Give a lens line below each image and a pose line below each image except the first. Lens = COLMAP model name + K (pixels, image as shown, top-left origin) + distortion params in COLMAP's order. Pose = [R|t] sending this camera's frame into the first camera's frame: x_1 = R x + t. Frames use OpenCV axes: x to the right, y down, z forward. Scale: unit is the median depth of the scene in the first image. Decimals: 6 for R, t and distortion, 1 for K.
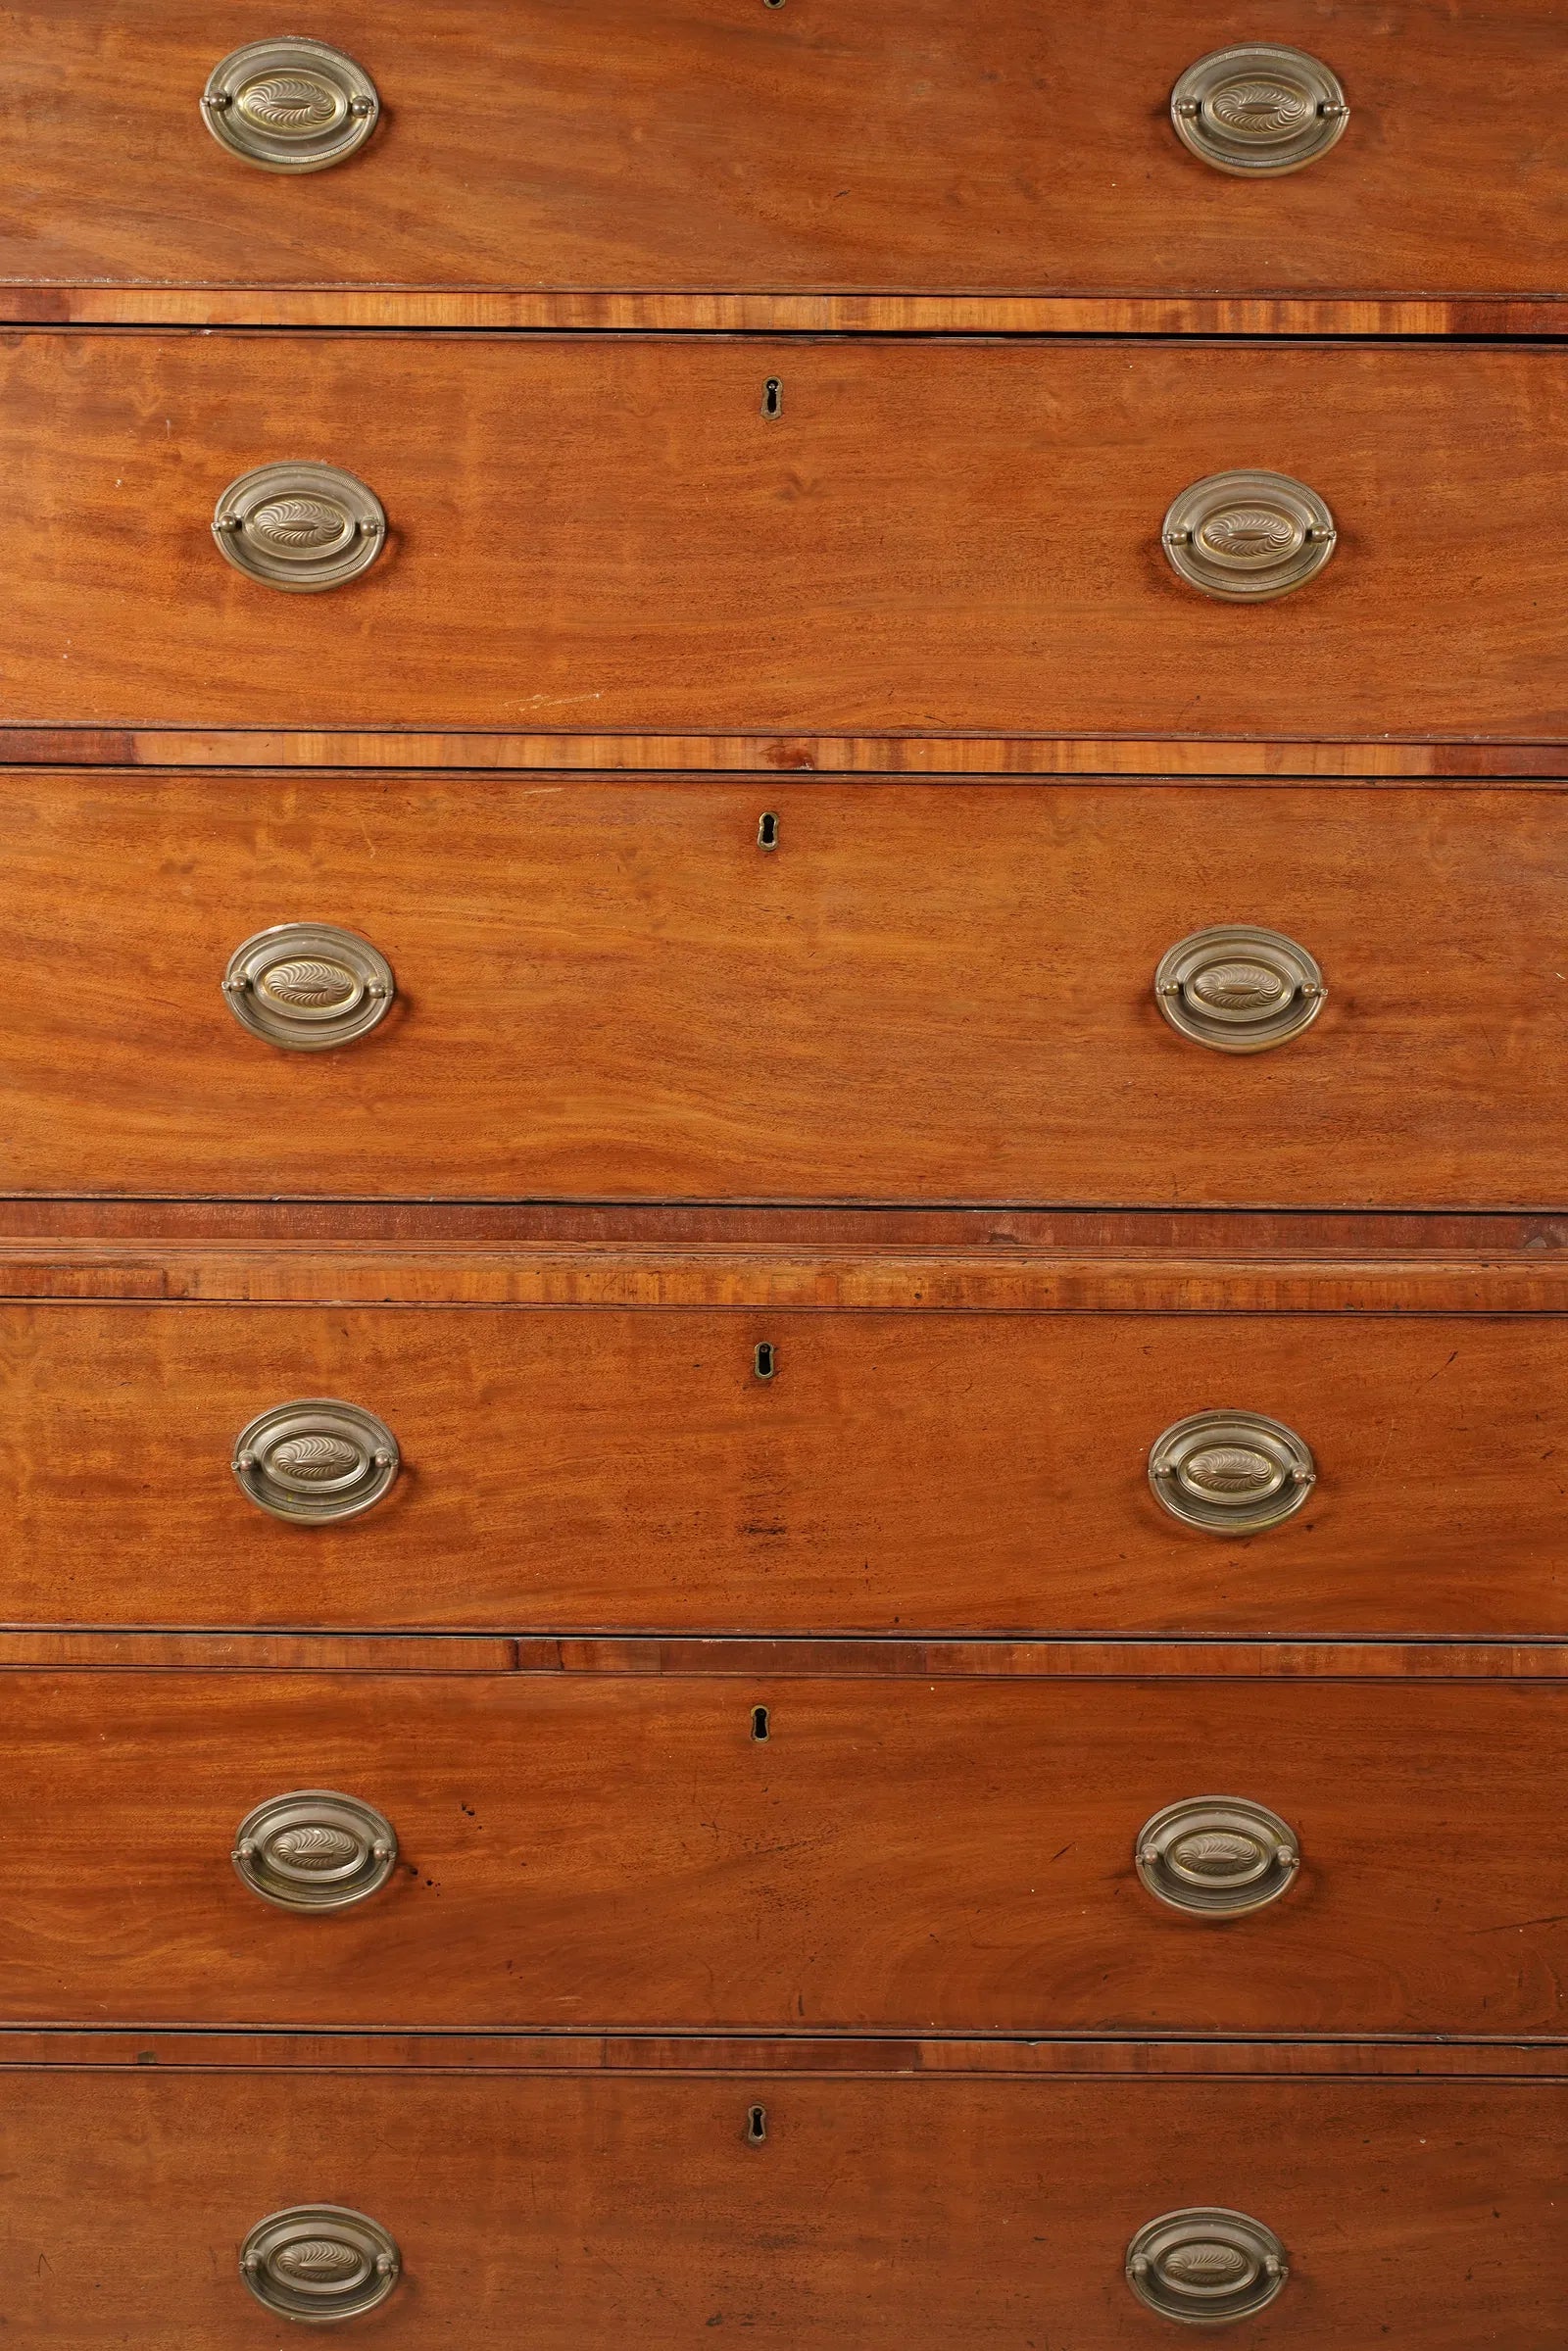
lens RADIAL K [[4535.8, 0, 737.0], [0, 4535.8, 1182.1], [0, 0, 1]] dist [-0.004185, 0.179704]
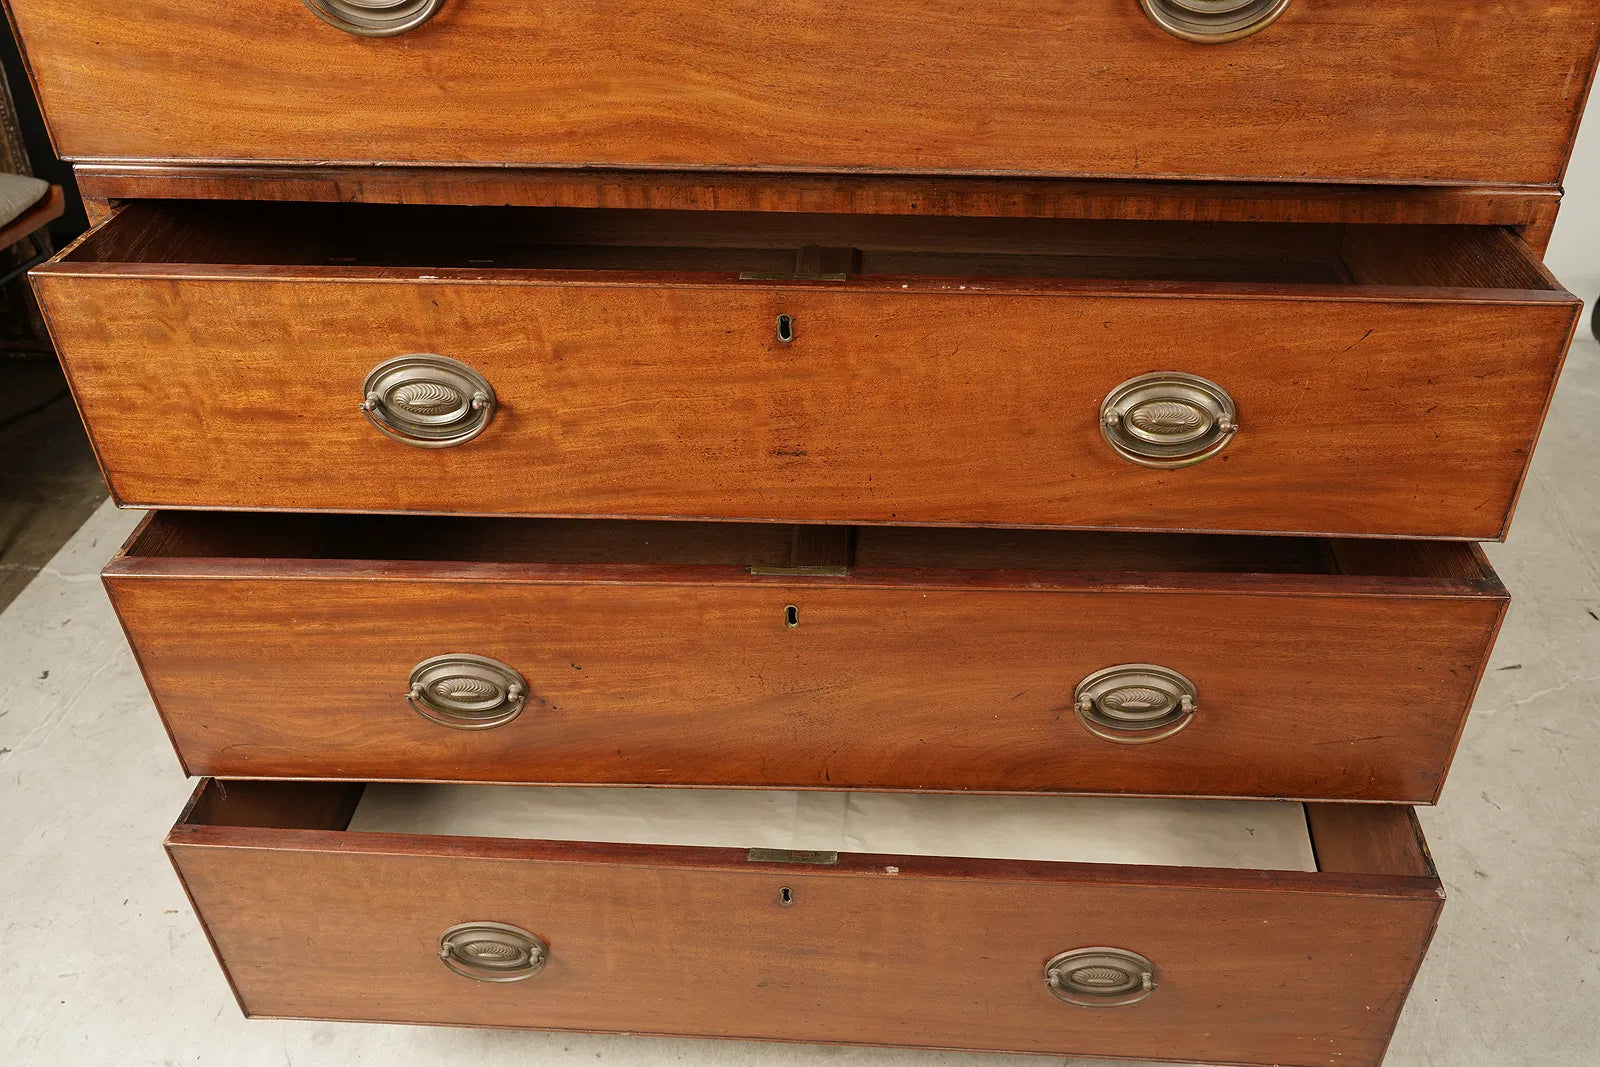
lens RADIAL K [[1713.7, 0, 832.4], [0, 1713.7, 827.9], [0, 0, 1]] dist [-0.009384, -0.001399]
pose [[0.999920, -0.002734, -0.012358, 0.023620], [0.008689, 0.858259, 0.513144, -0.078215], [0.009204, -0.513210, 0.858214, 0.537080]]
